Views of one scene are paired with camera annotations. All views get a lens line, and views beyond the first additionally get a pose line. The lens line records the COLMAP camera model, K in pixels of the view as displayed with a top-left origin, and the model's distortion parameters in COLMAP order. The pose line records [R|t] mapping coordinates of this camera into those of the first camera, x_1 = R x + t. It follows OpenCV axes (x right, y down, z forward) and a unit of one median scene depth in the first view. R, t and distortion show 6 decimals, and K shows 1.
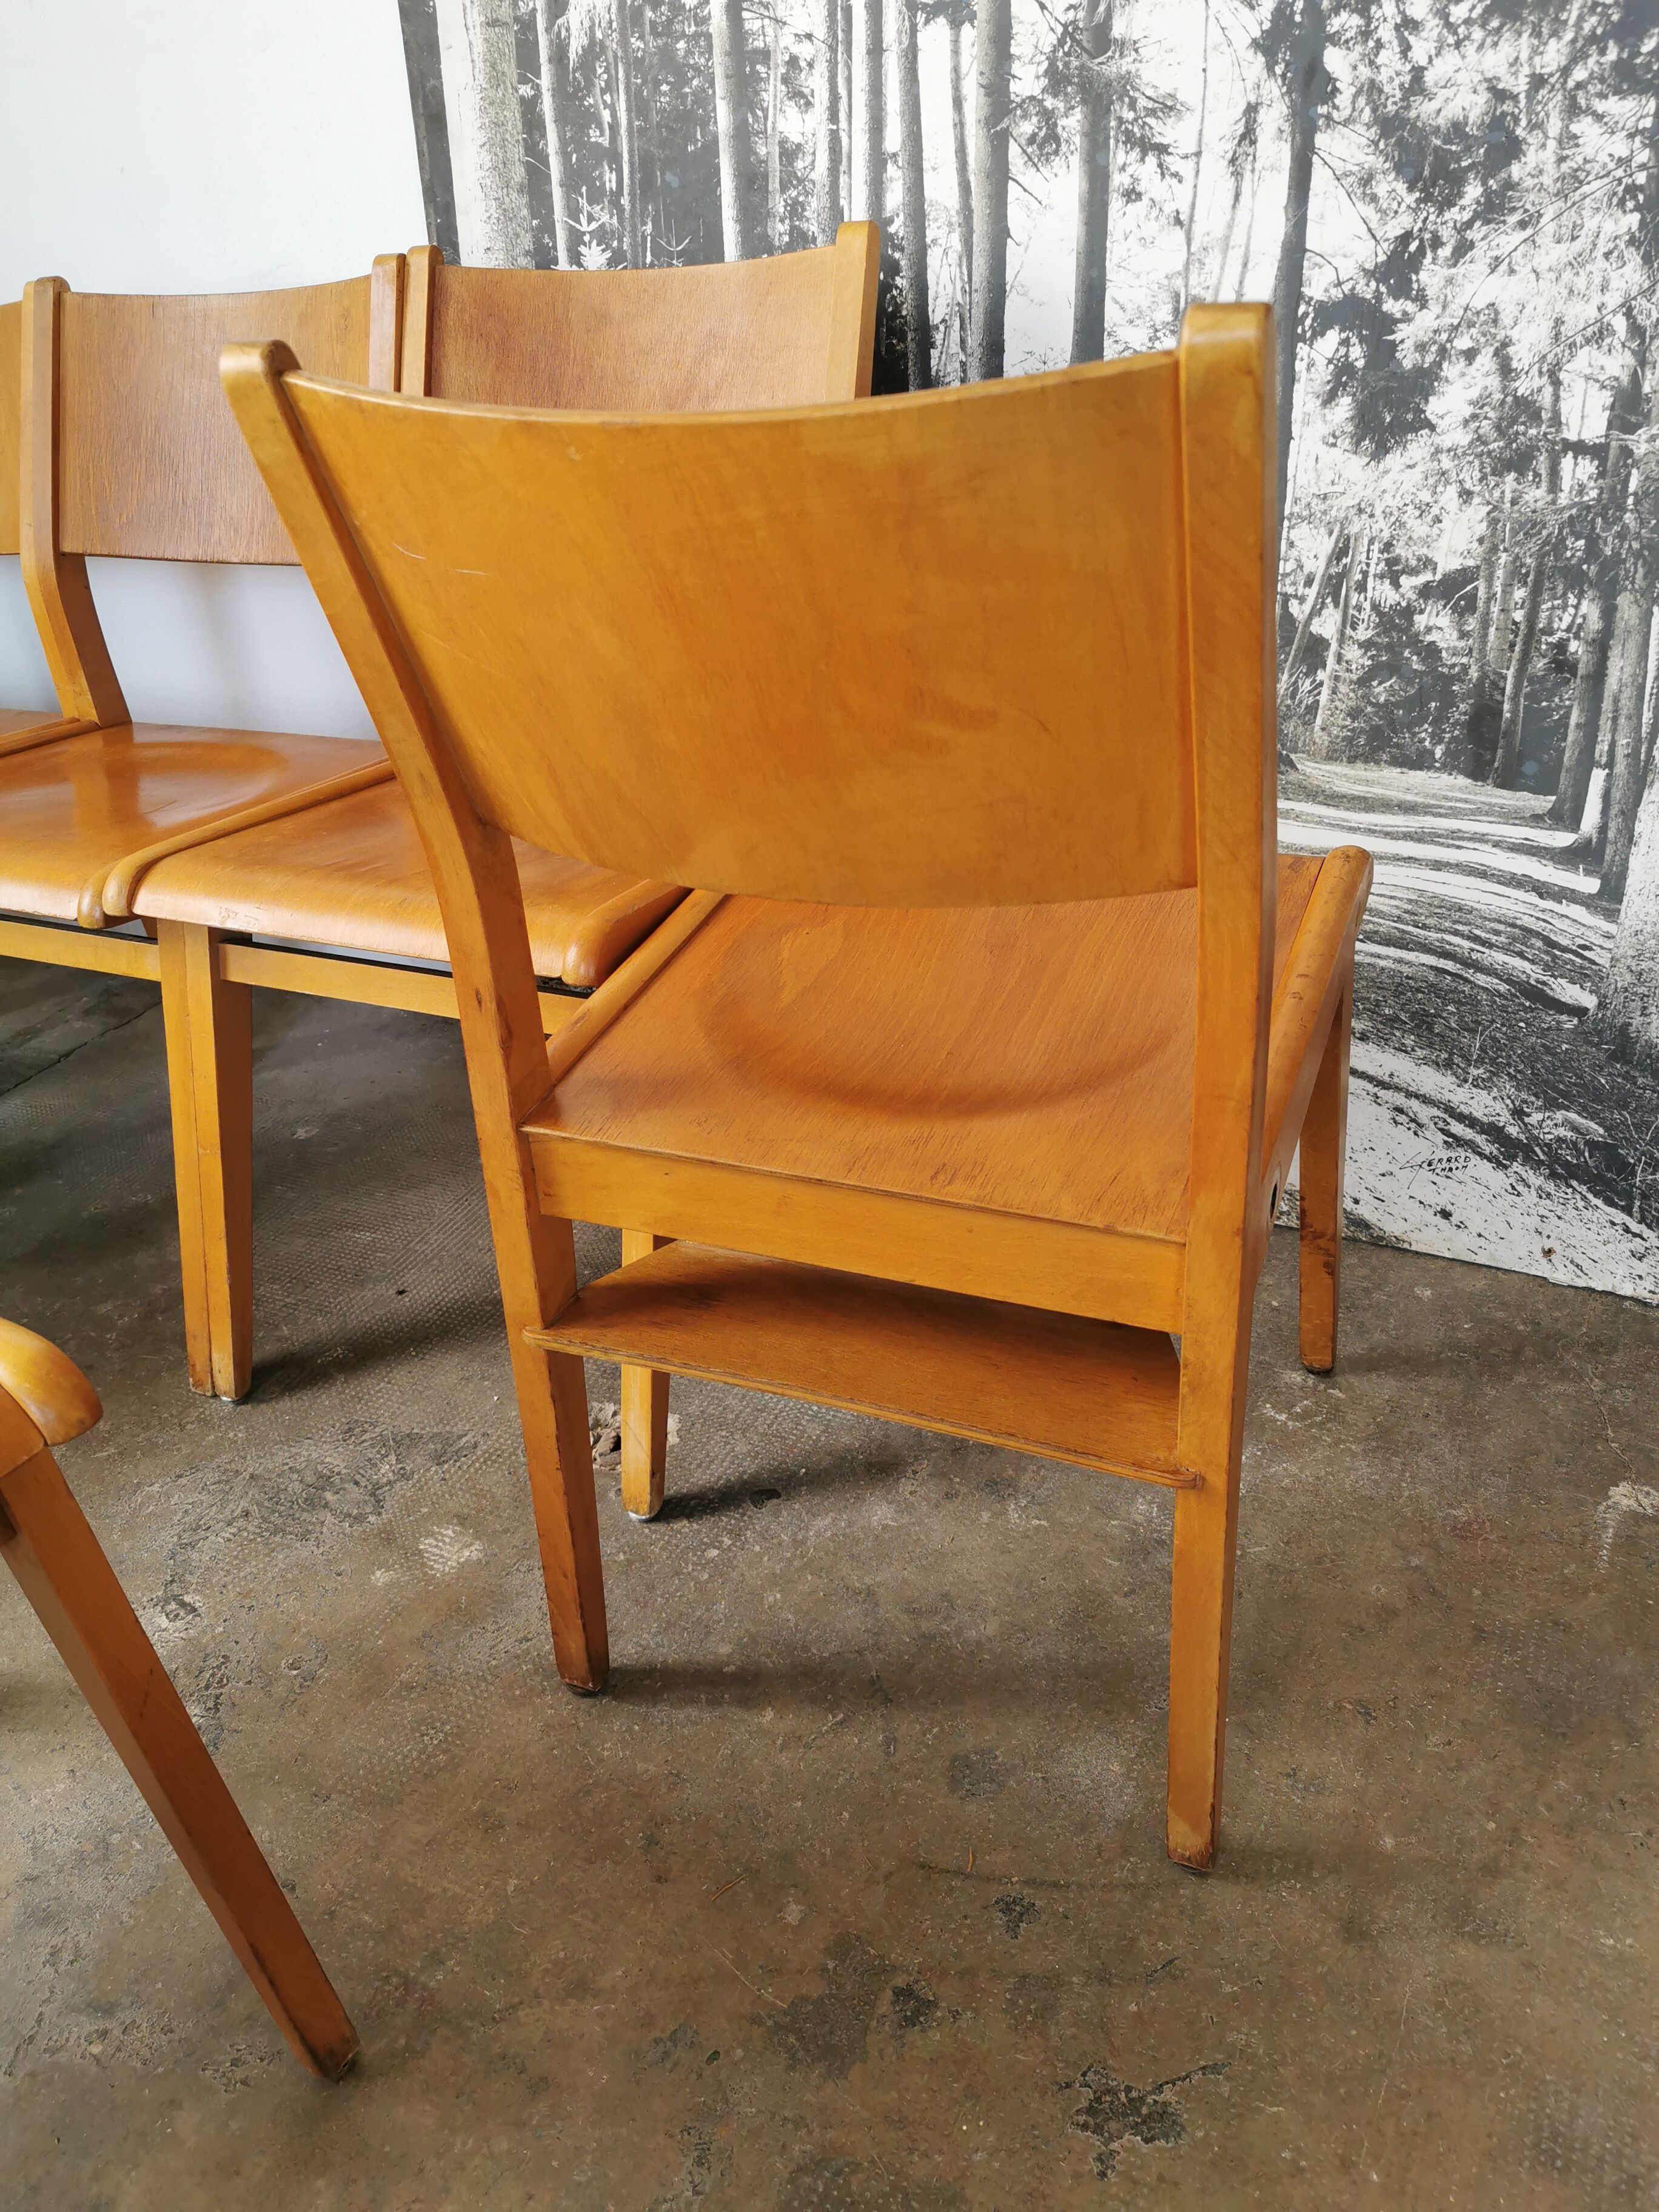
lens RADIAL K [[1695.3, 0, 830.8], [0, 1695.3, 1100.5], [0, 0, 1]] dist [0.109324, -0.182194]
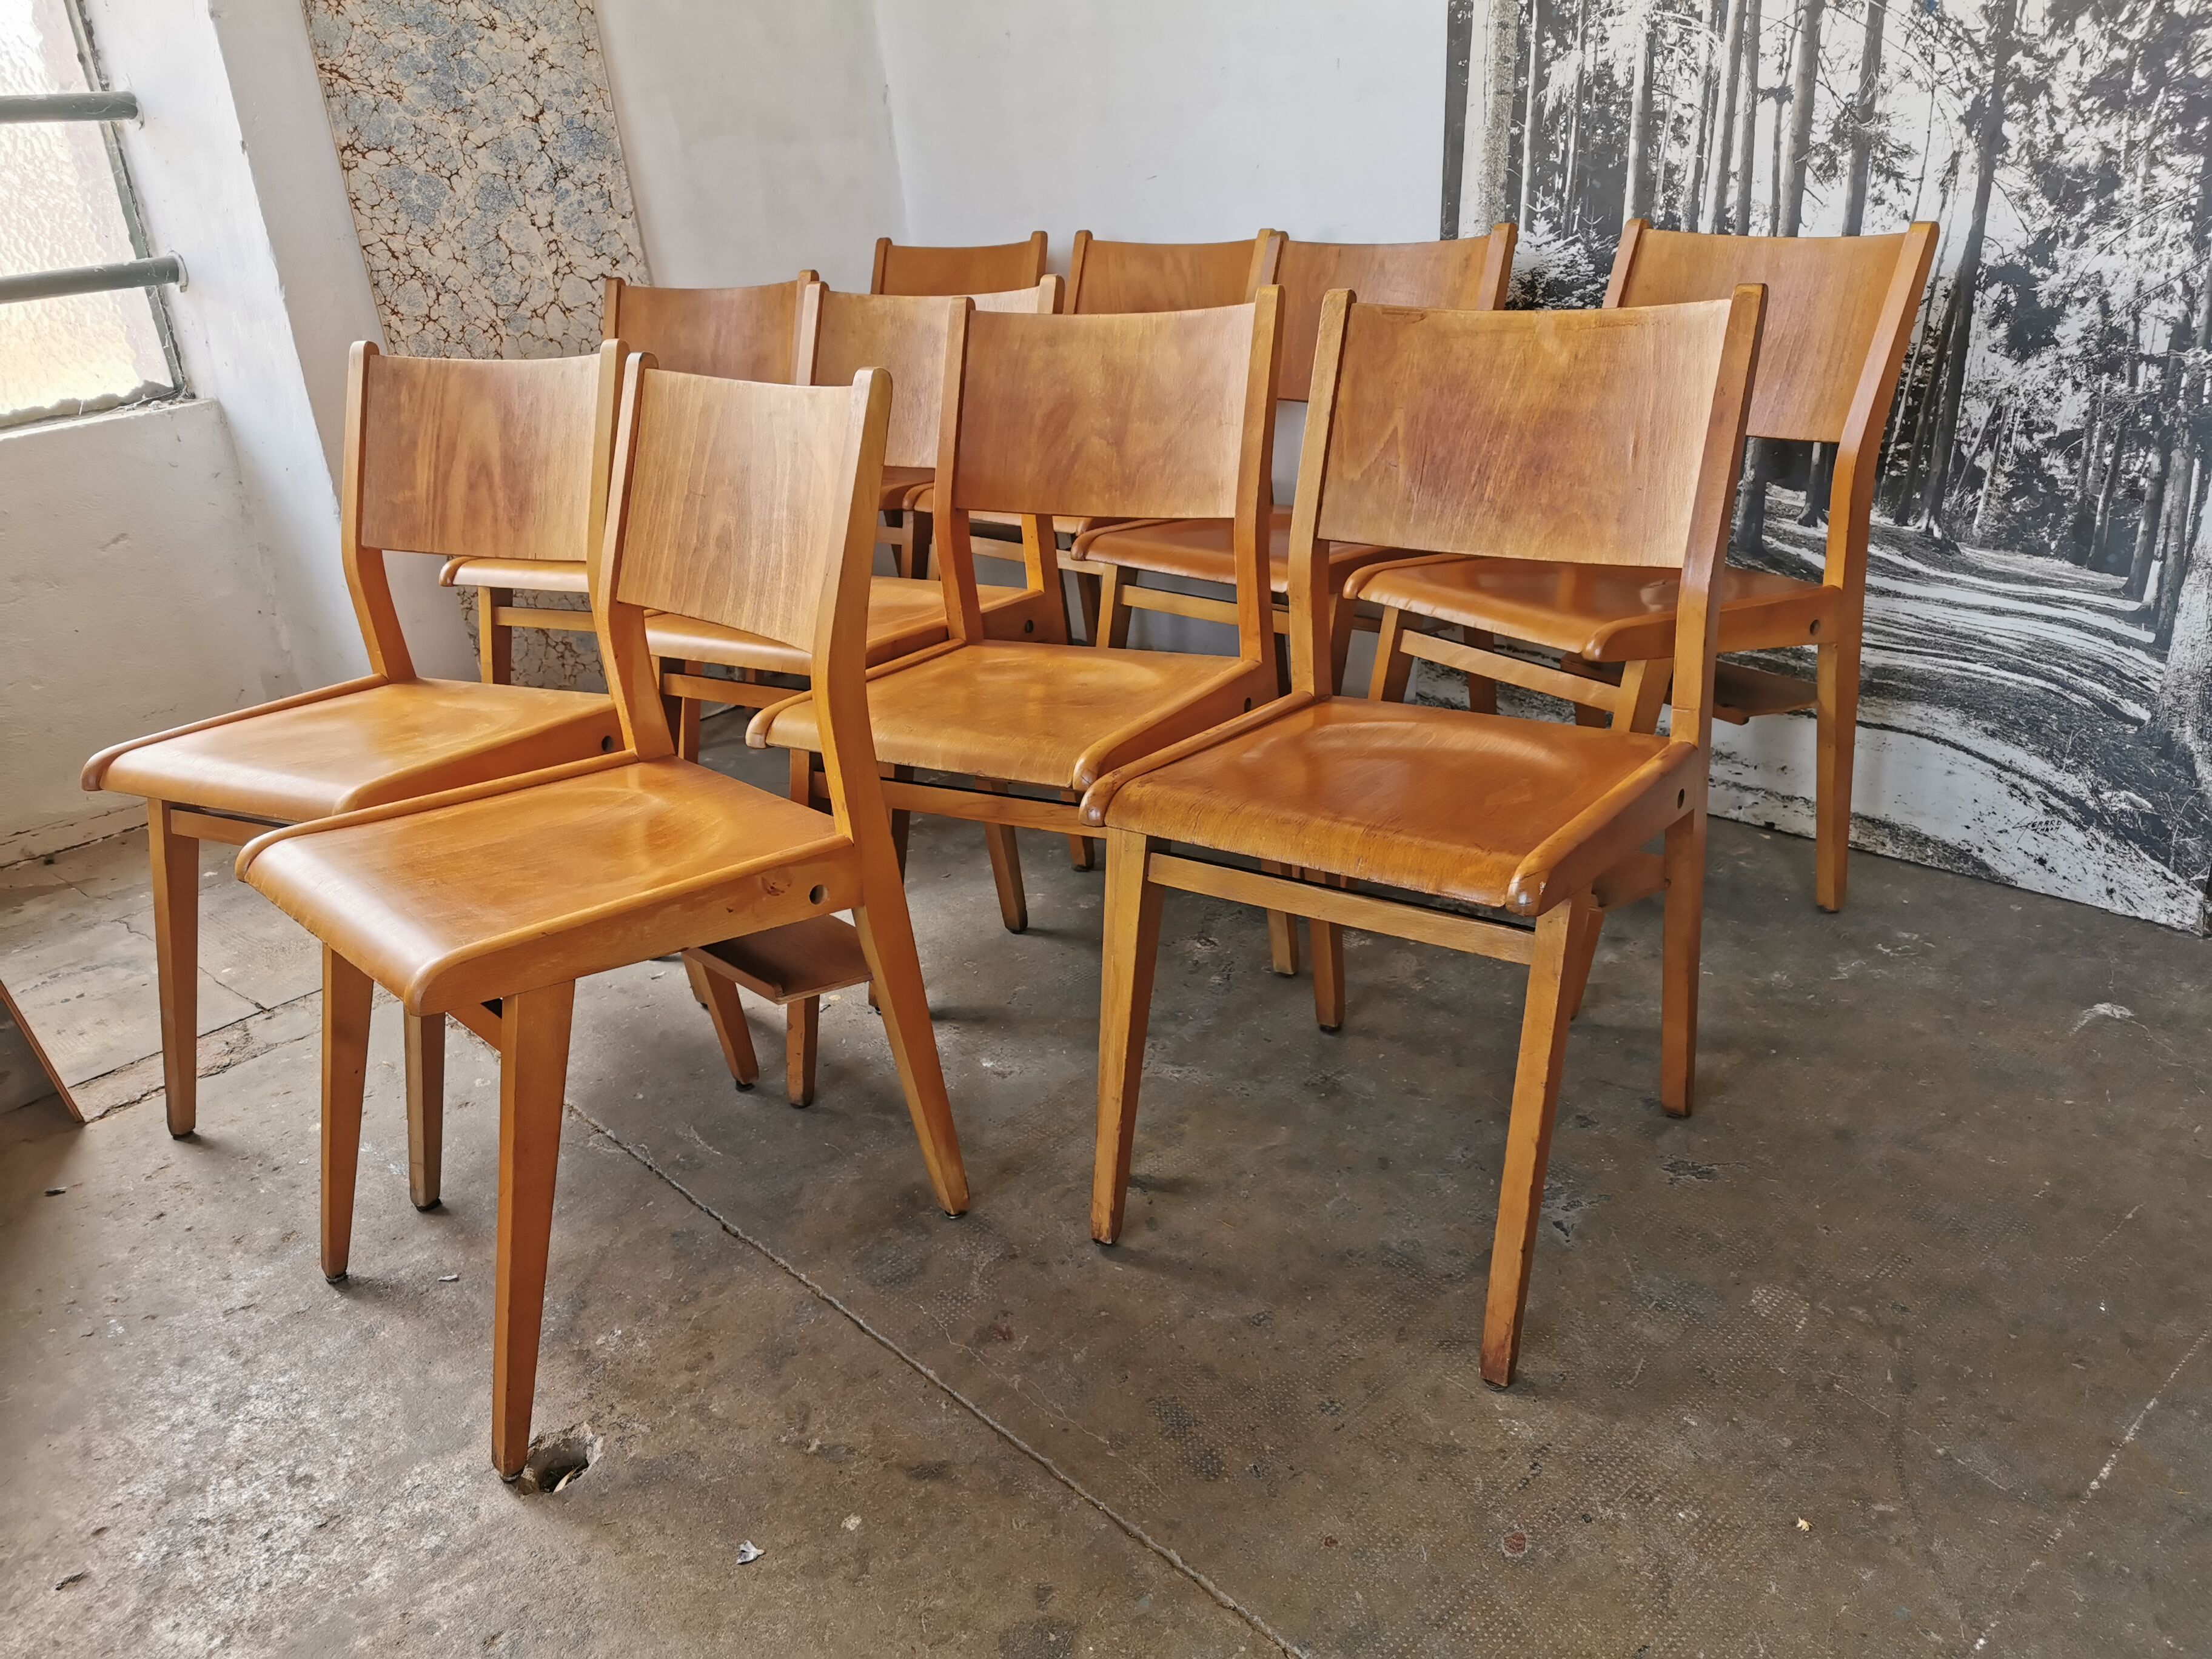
lens RADIAL K [[1710.6, 0, 1100.2], [0, 1710.6, 836.6], [0, 0, 1]] dist [0.029772, -0.057534]
pose [[0.938502, 0.129269, -0.320163, 0.076064], [-0.154619, 0.986445, -0.054953, 0.275038], [0.308719, 0.101076, 0.945767, -0.706234]]
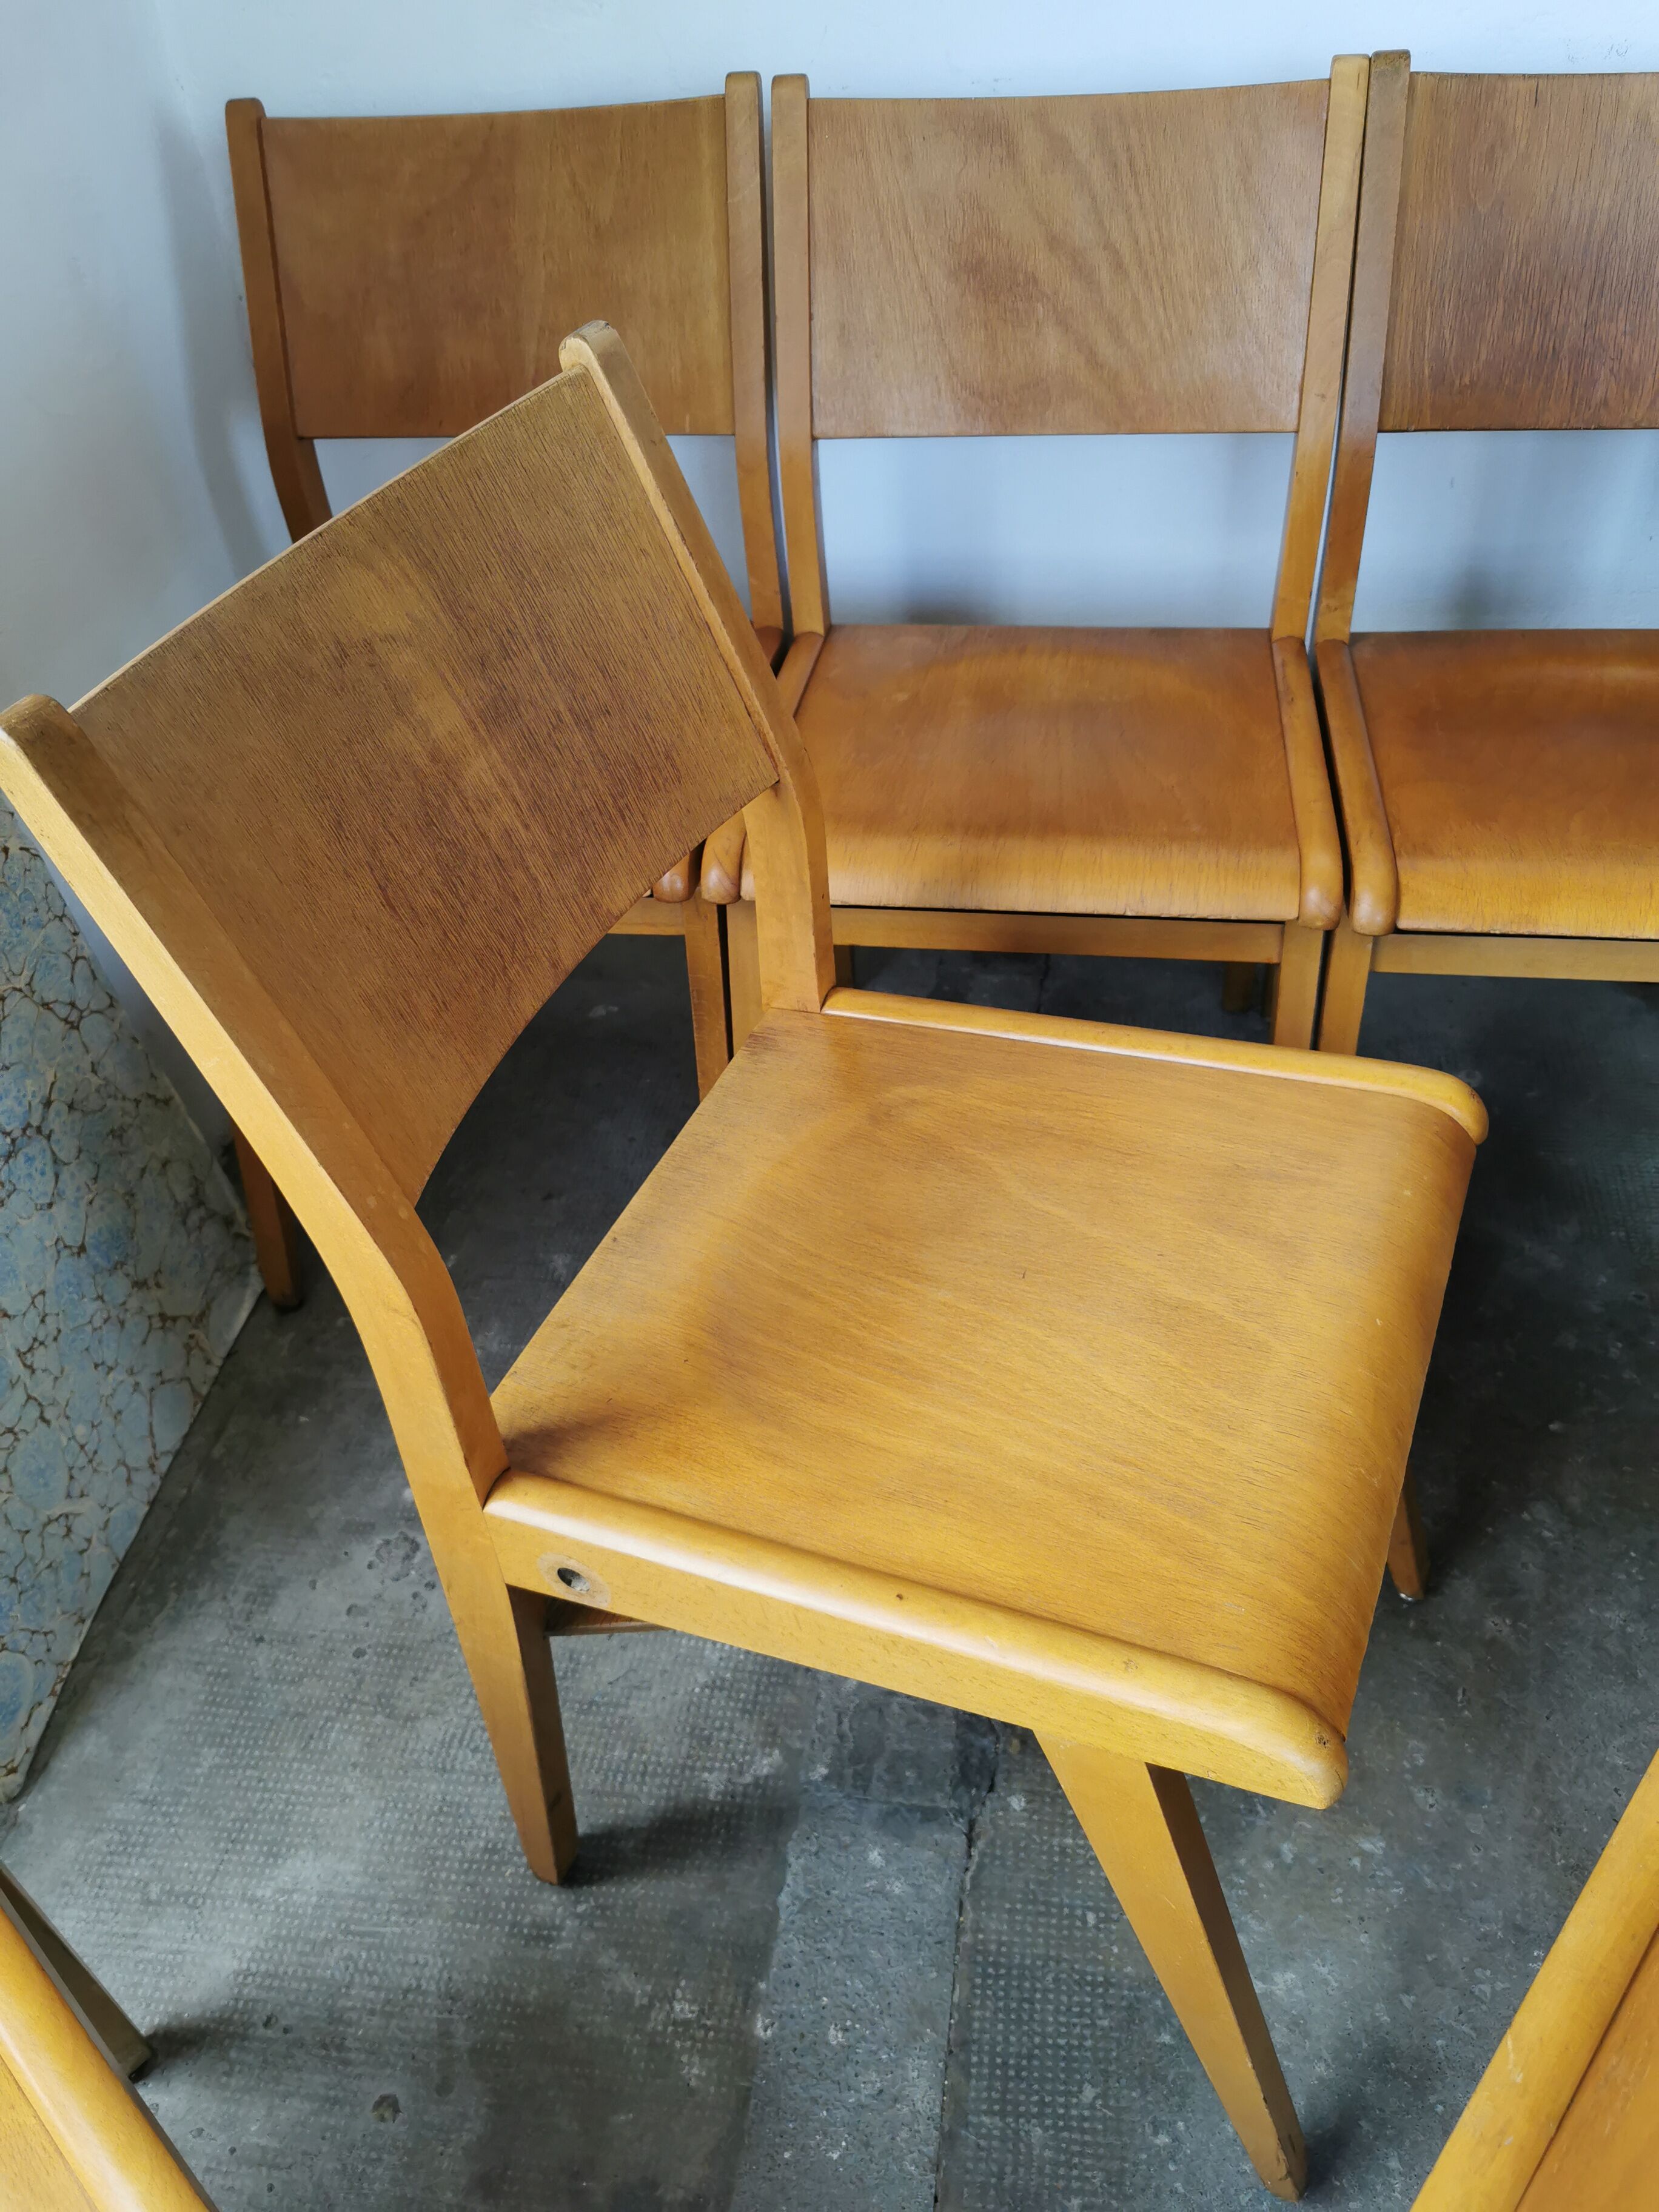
lens RADIAL K [[1741.0, 0, 828.6], [0, 1741.0, 1083.0], [0, 0, 1]] dist [0.006598, -0.016858]
pose [[0.961086, -0.178126, 0.211152, -1.109164], [0.135210, 0.969854, 0.202736, -0.276139], [-0.240899, -0.166297, 0.956197, 0.313417]]
